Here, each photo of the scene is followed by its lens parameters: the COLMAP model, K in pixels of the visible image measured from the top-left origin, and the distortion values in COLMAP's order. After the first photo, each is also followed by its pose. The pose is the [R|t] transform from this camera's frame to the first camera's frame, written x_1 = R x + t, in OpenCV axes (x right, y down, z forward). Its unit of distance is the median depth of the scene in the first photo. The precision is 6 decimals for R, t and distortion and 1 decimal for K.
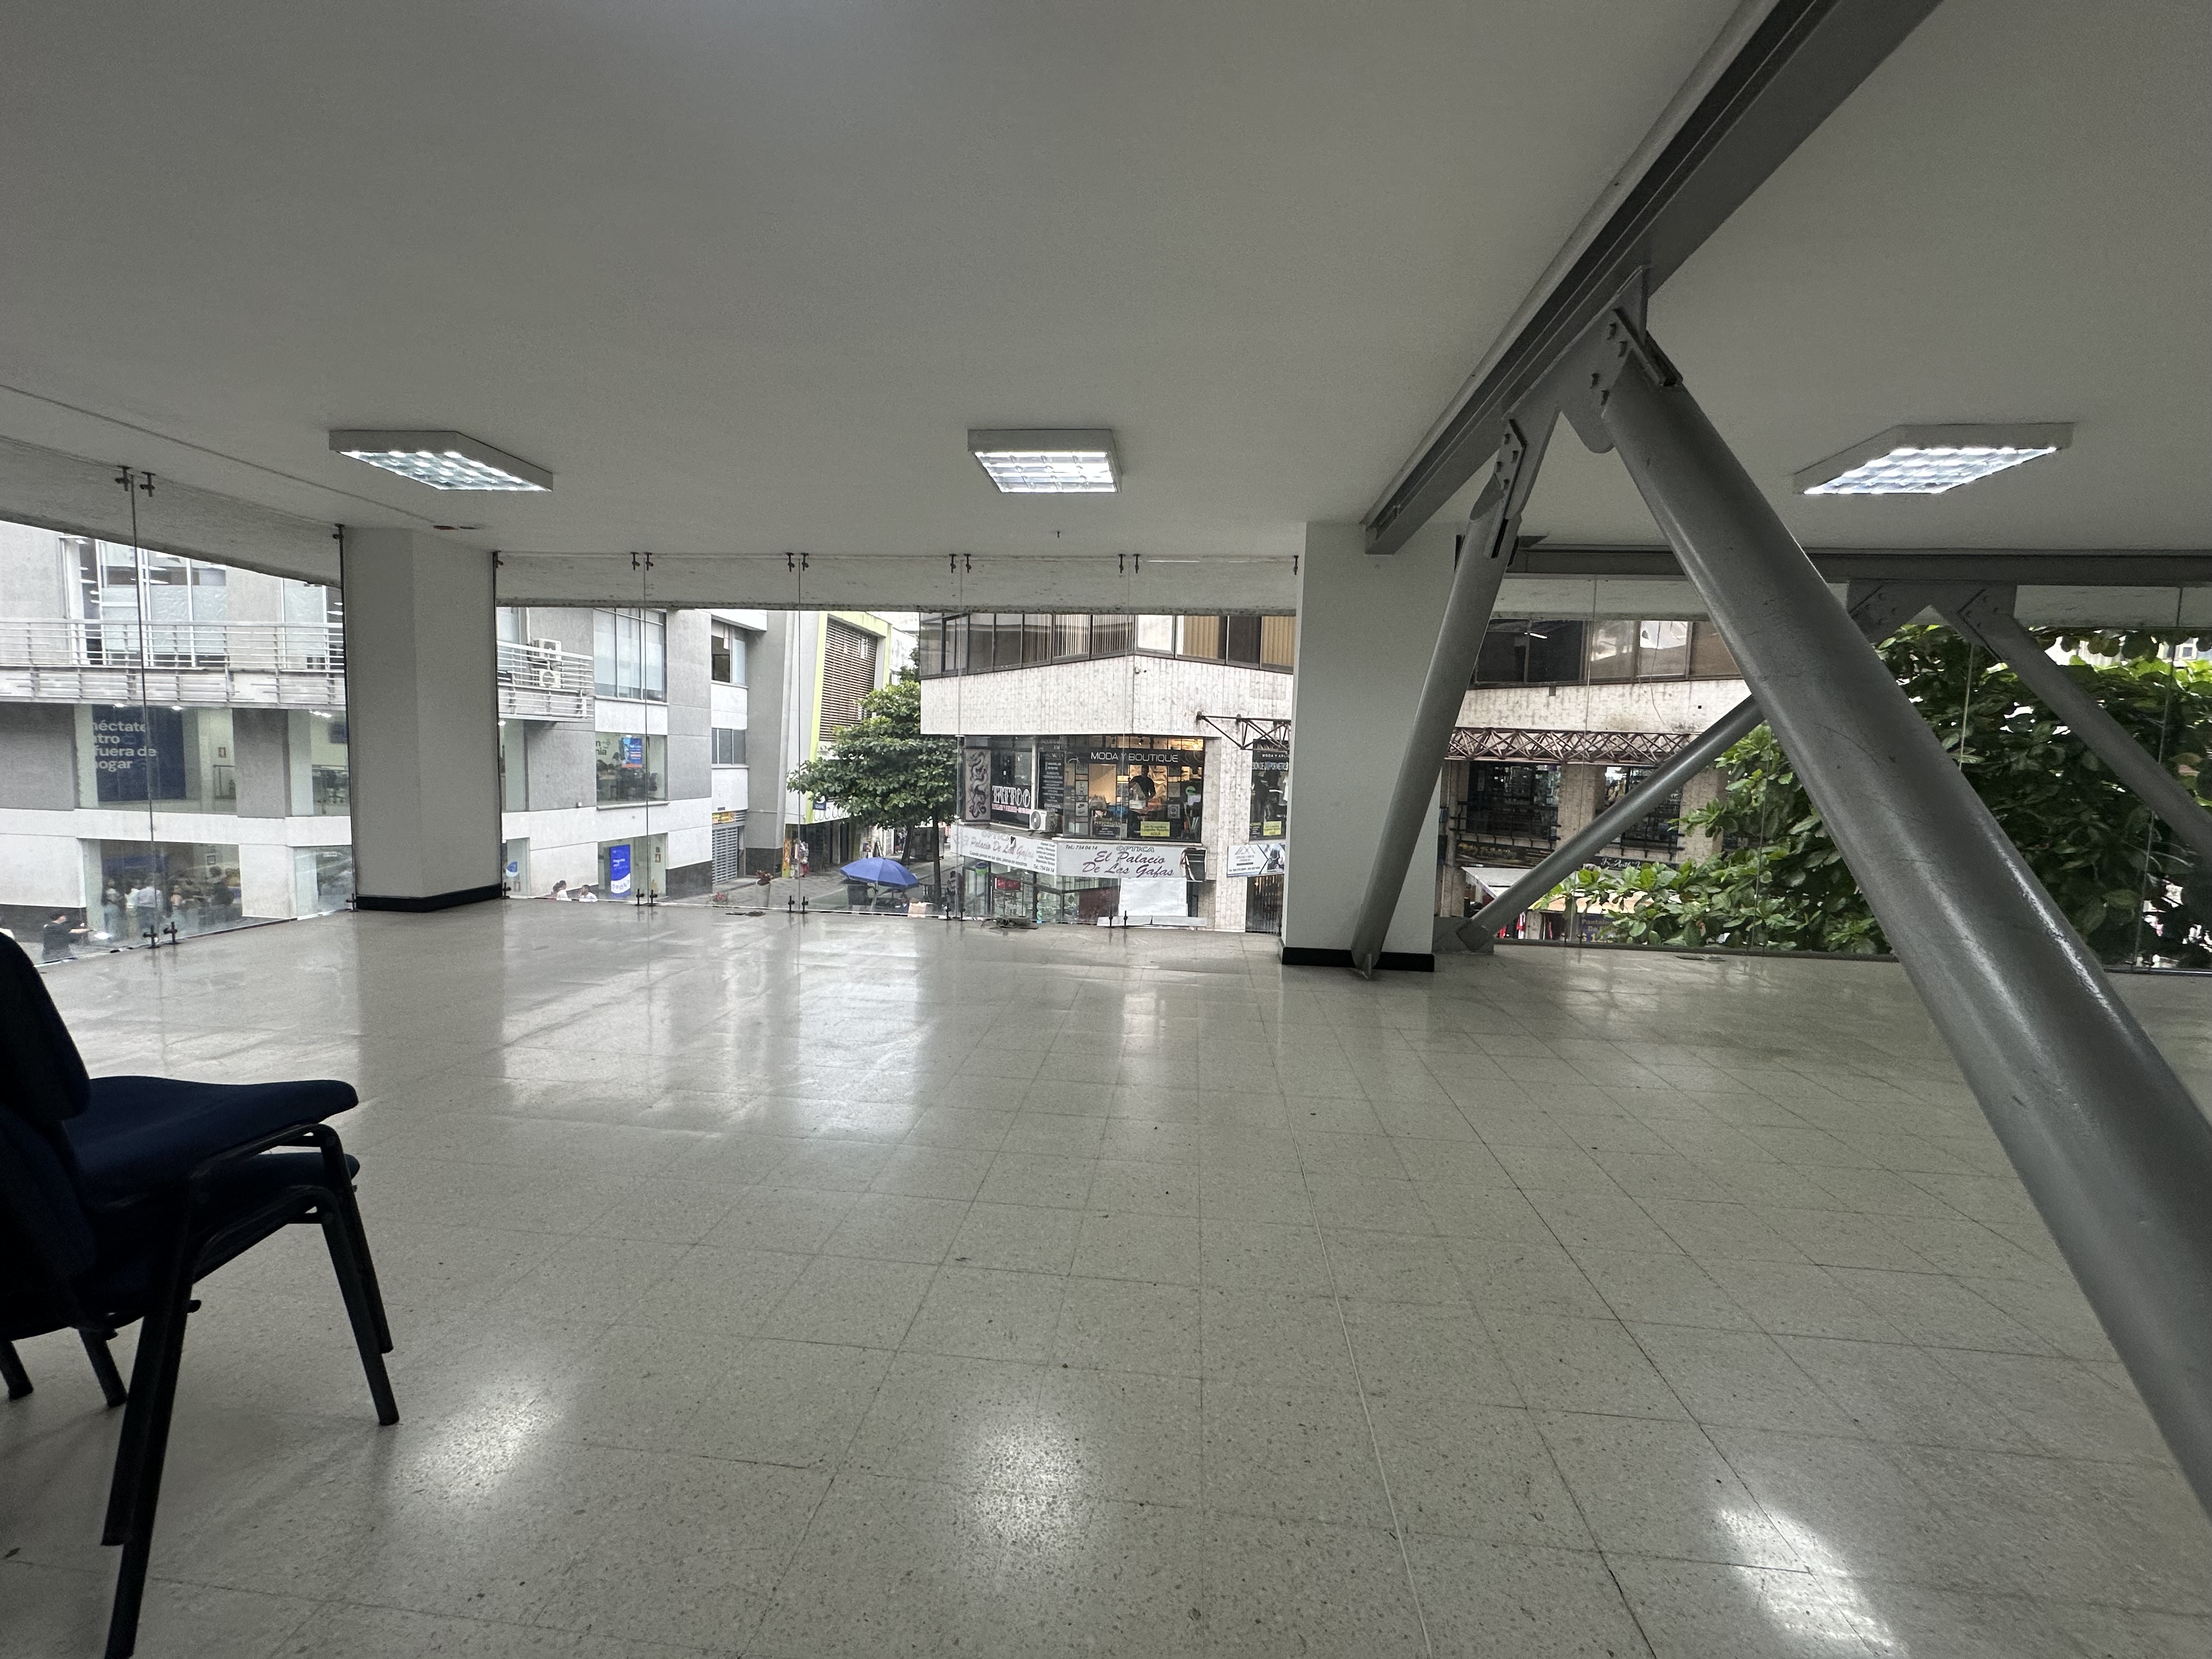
lens RADIAL K [[879.6, 0, 1110.0], [0, 879.6, 827.2], [0, 0, 1]] dist [-0.000252, -0.000081]
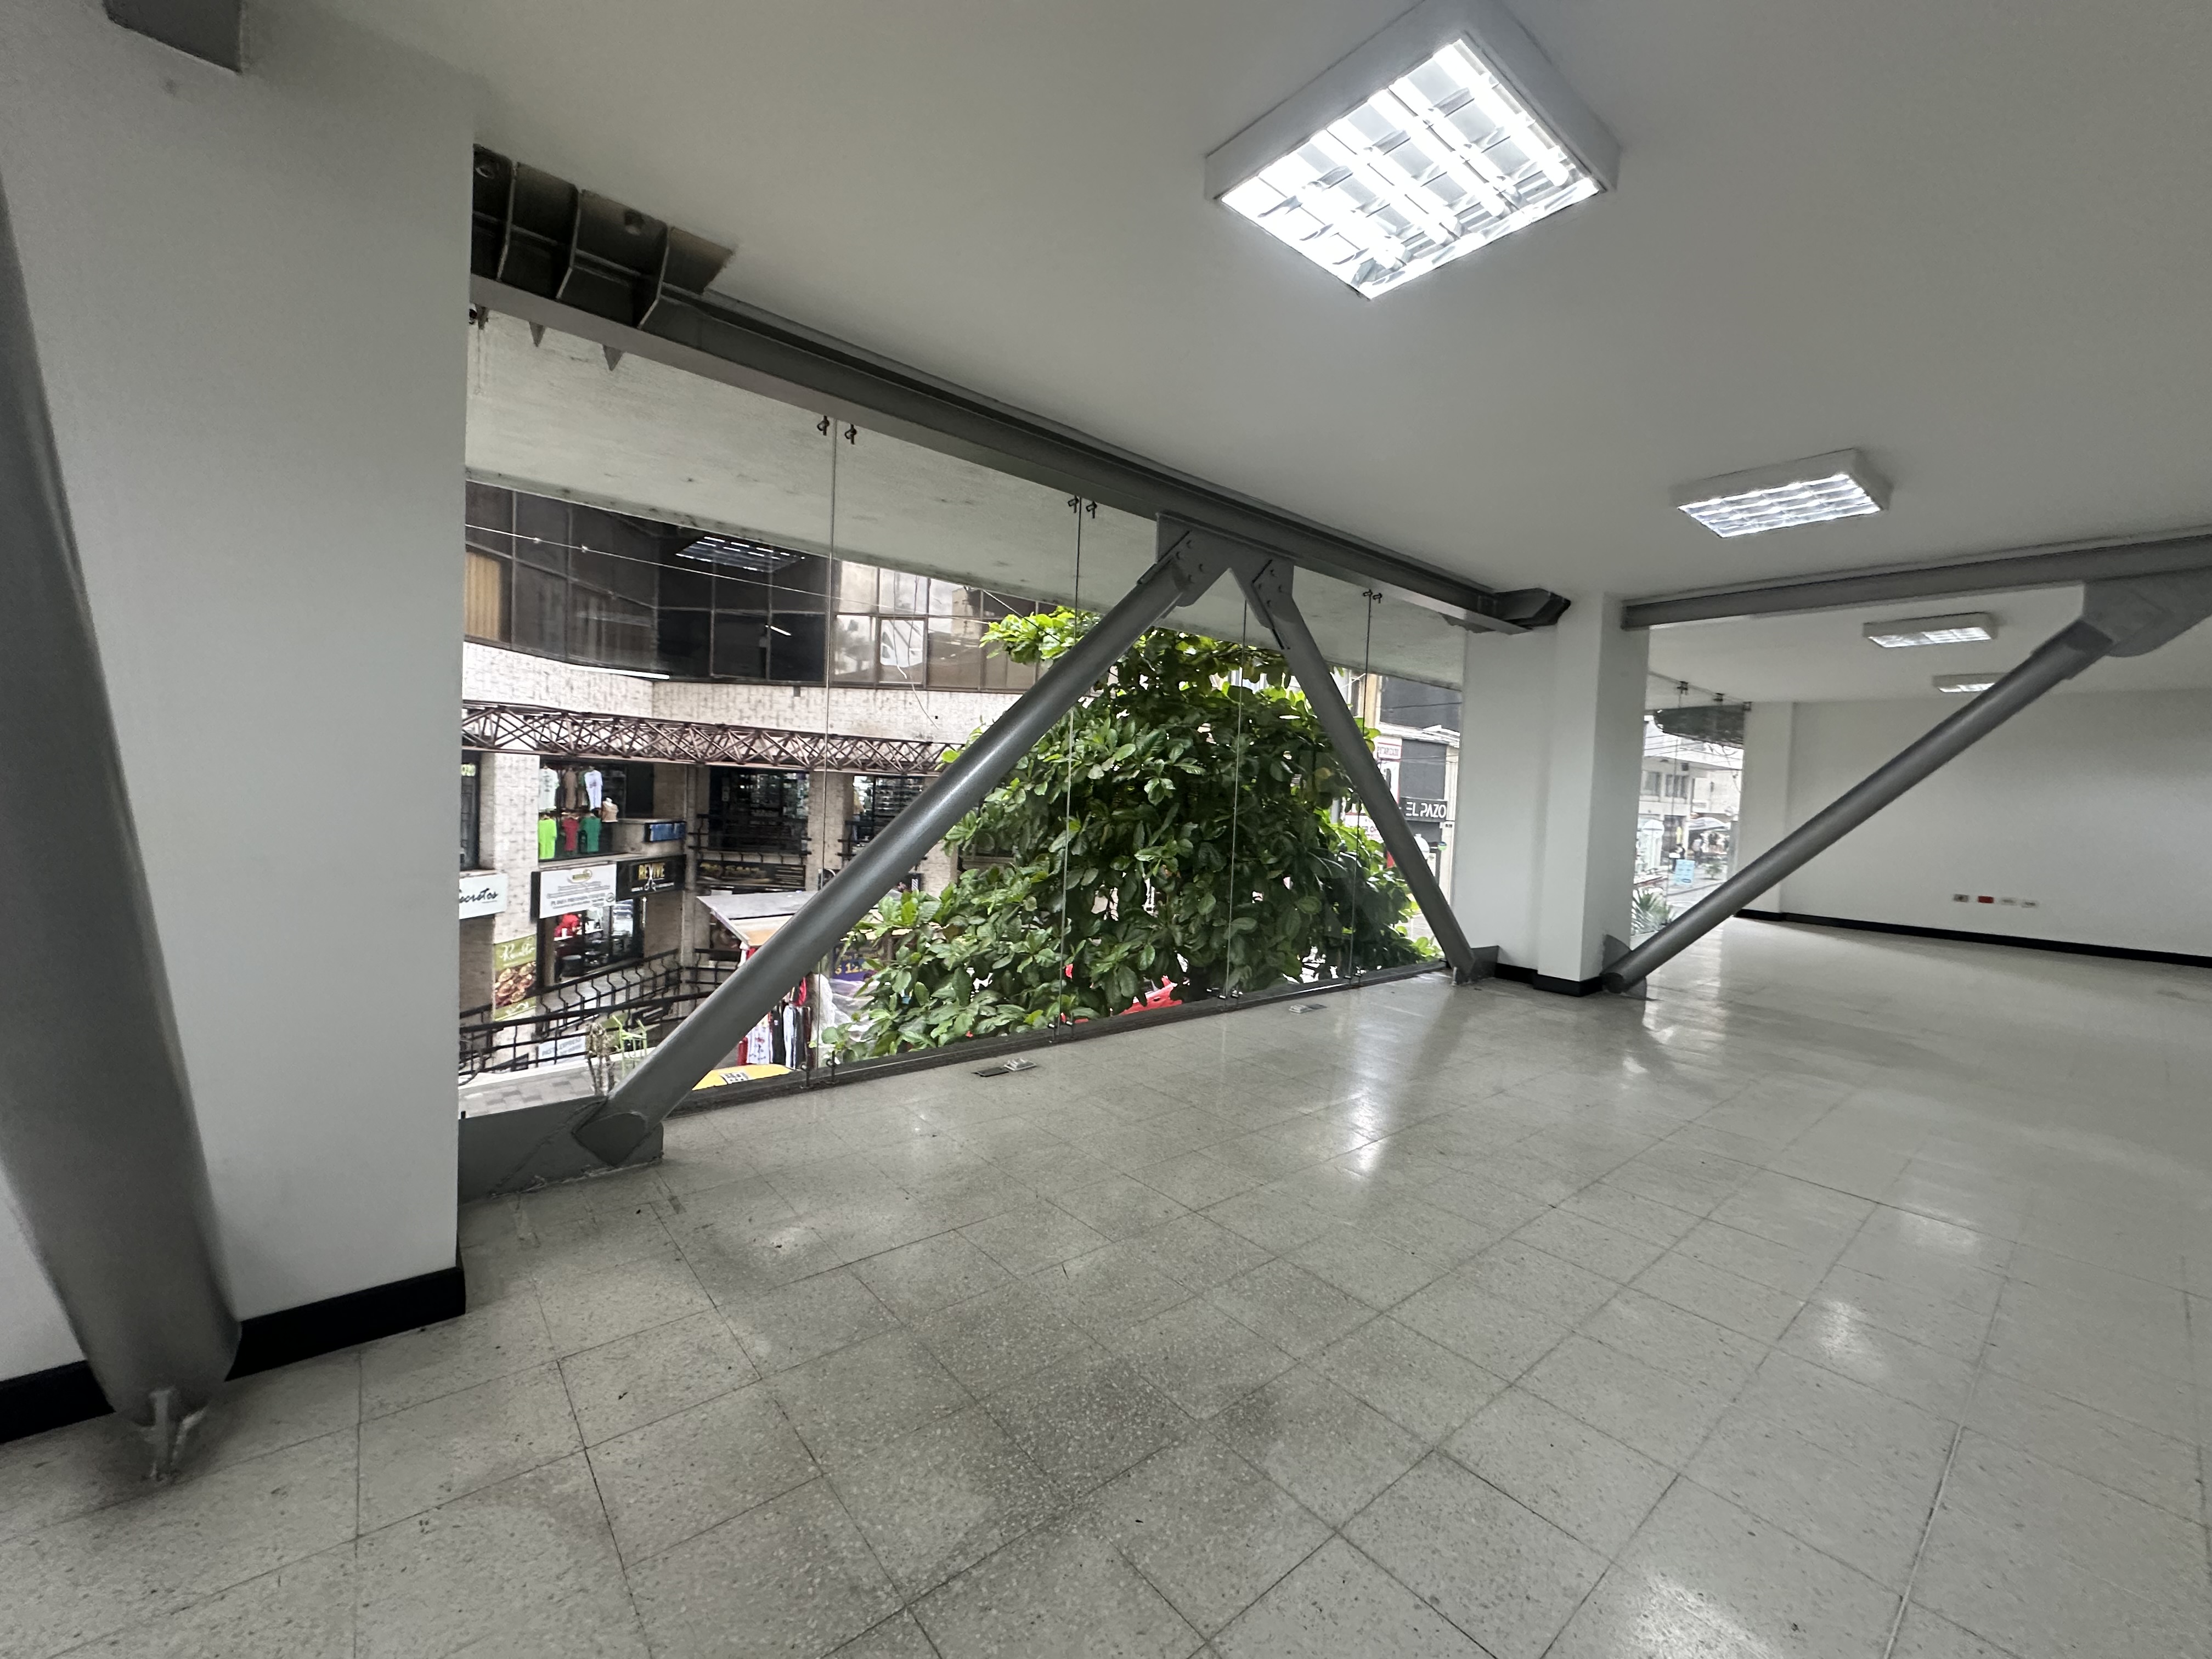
lens RADIAL K [[879.6, 0, 1102.1], [0, 879.6, 829.8], [0, 0, 1]] dist [-0.000252, -0.000081]
pose [[0.704231, -0.029519, 0.709357, 0.104288], [0.034604, 0.999375, 0.007233, -0.010630], [-0.709127, 0.019453, 0.704812, 0.190592]]
